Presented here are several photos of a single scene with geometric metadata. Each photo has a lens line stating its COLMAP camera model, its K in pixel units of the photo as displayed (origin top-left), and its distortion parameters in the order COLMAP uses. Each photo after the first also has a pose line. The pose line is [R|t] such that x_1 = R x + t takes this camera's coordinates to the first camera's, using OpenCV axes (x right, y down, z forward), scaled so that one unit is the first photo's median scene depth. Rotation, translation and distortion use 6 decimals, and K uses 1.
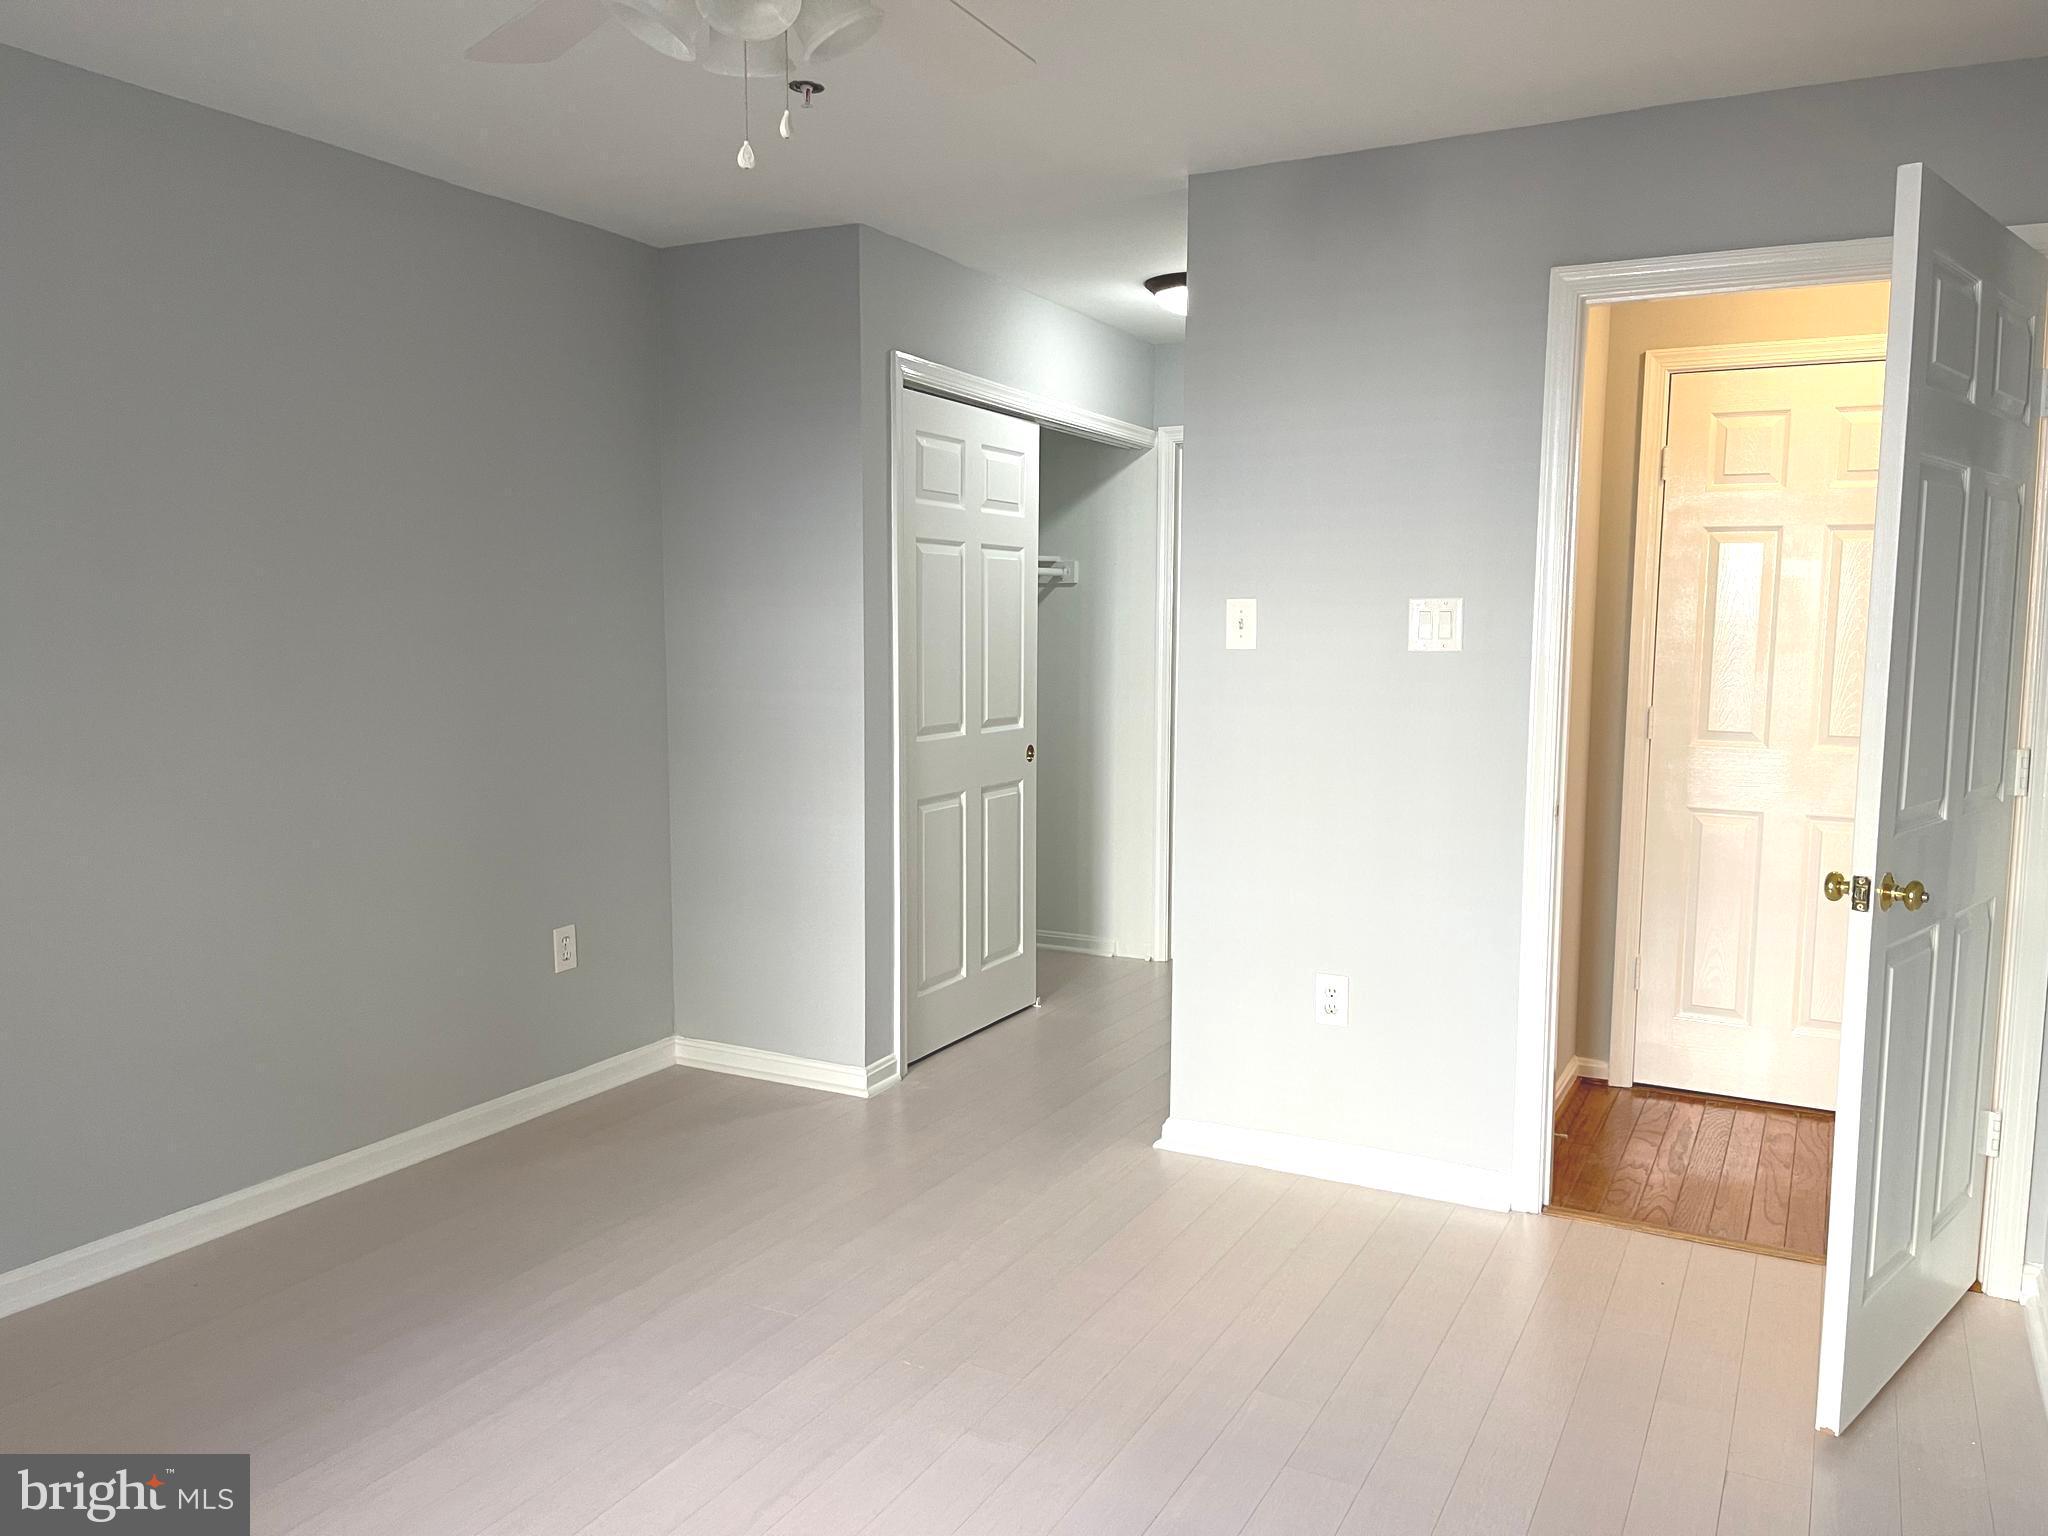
lens RADIAL K [[1544.2, 0, 1018.1], [0, 1544.2, 778.3], [0, 0, 1]] dist [0.064767, -0.072151]
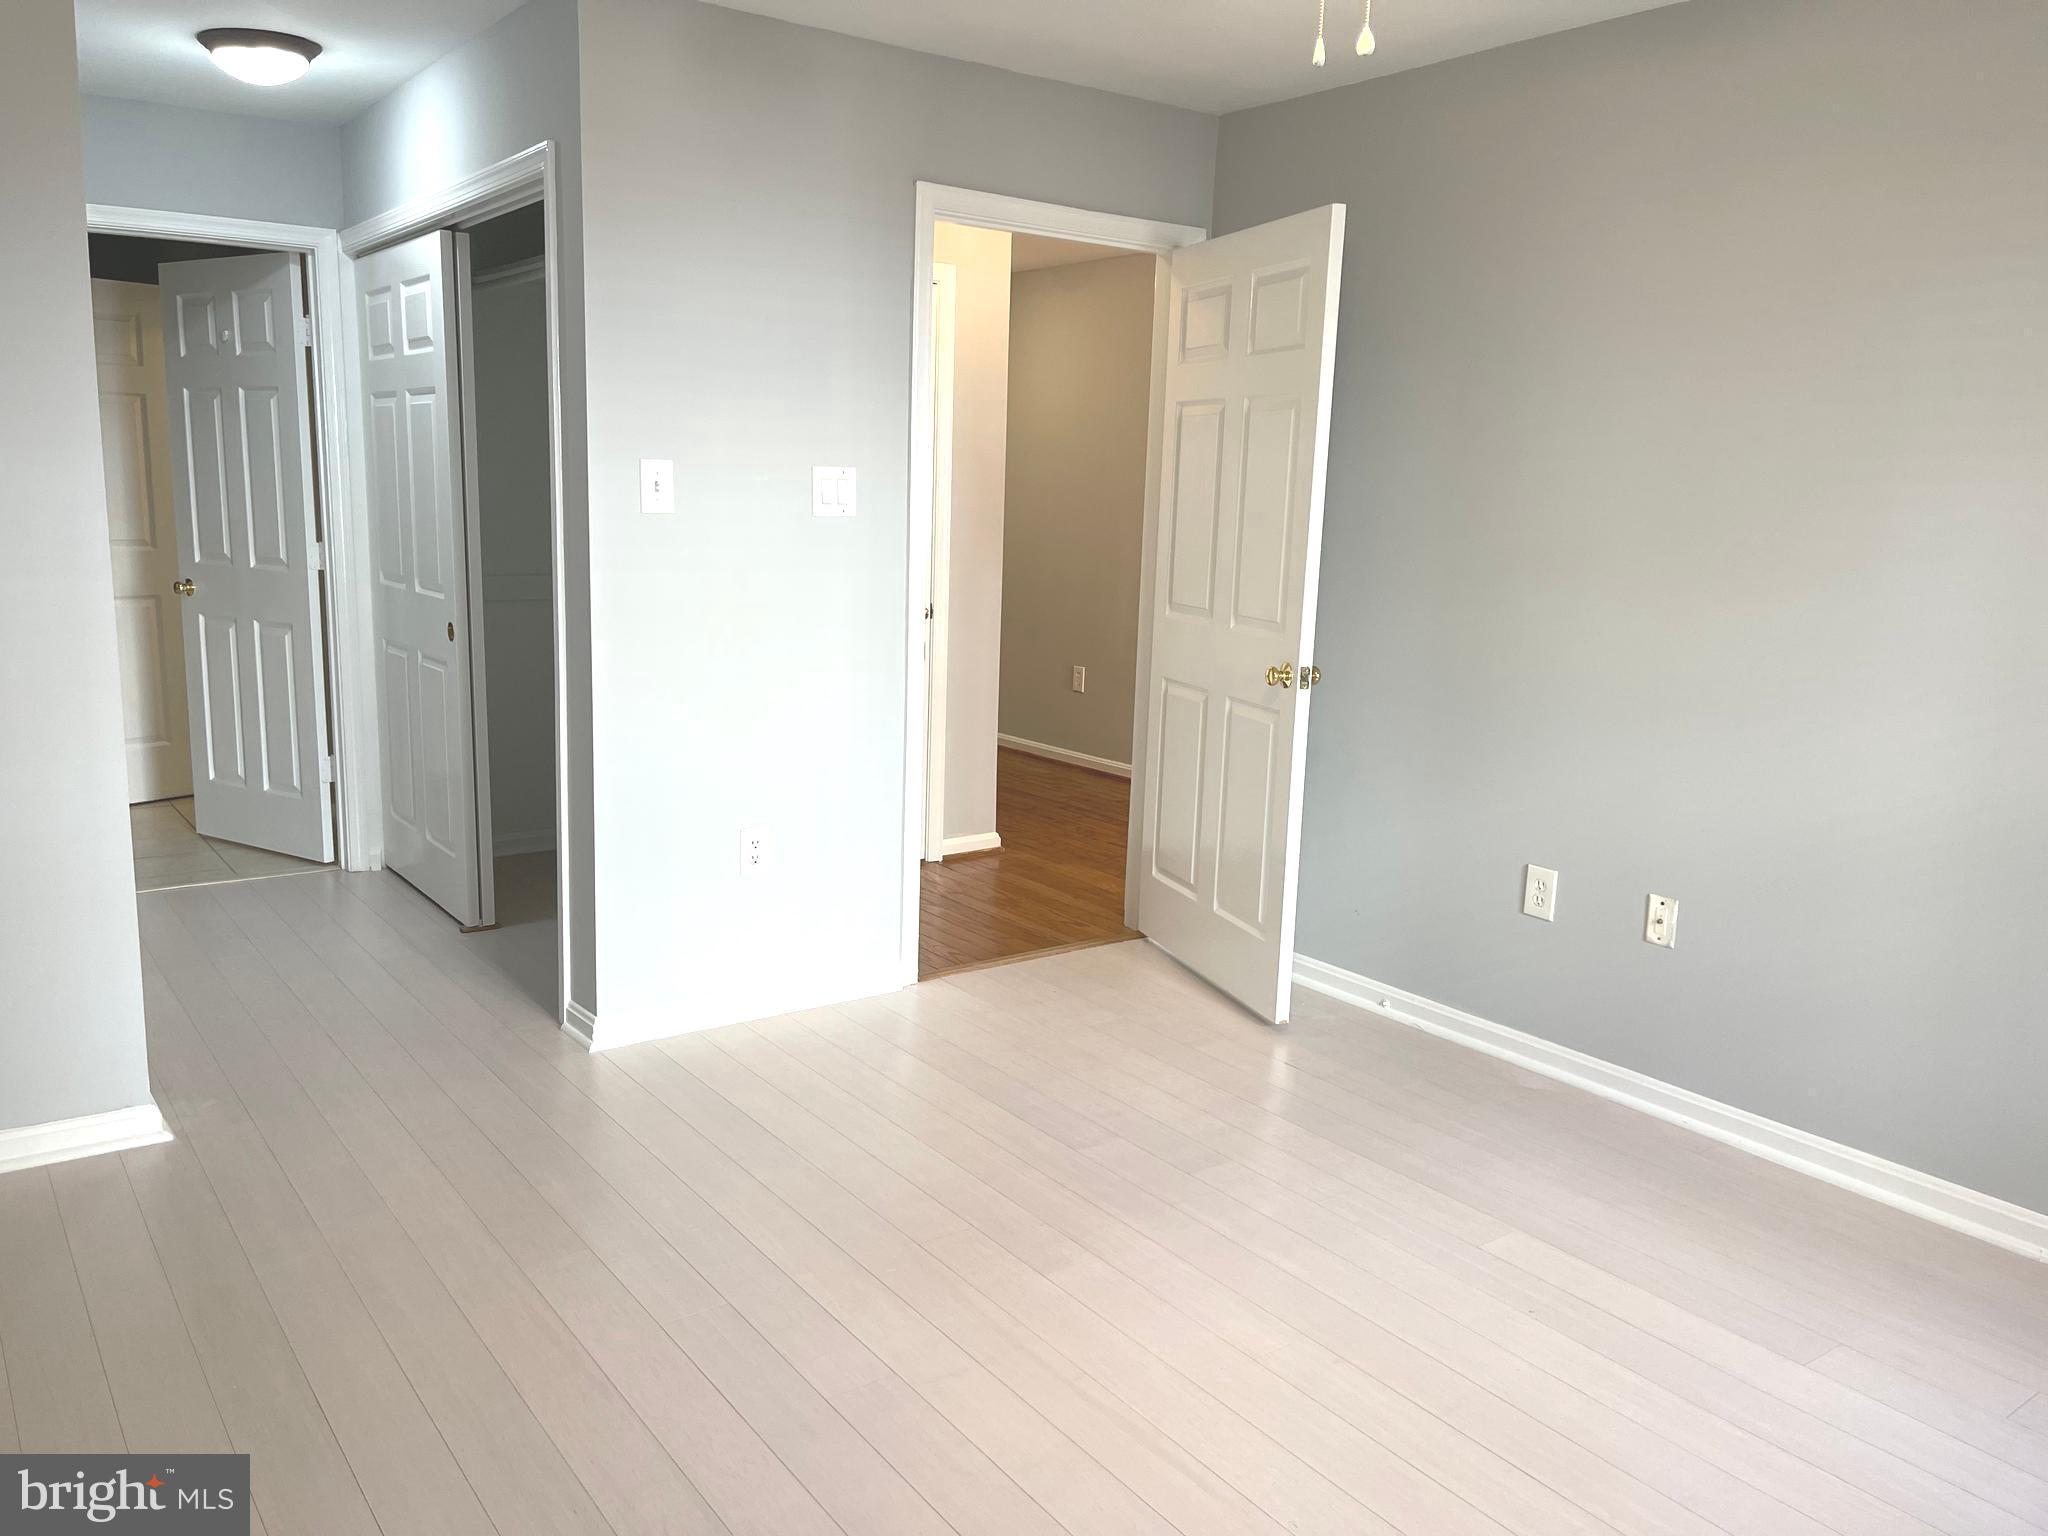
lens RADIAL K [[1544.2, 0, 1018.1], [0, 1544.2, 778.3], [0, 0, 1]] dist [0.064767, -0.072151]
pose [[0.437602, -0.160373, 0.884752, -0.655241], [0.065423, 0.987037, 0.146555, -0.049279], [-0.896786, -0.006250, 0.442421, 0.382212]]
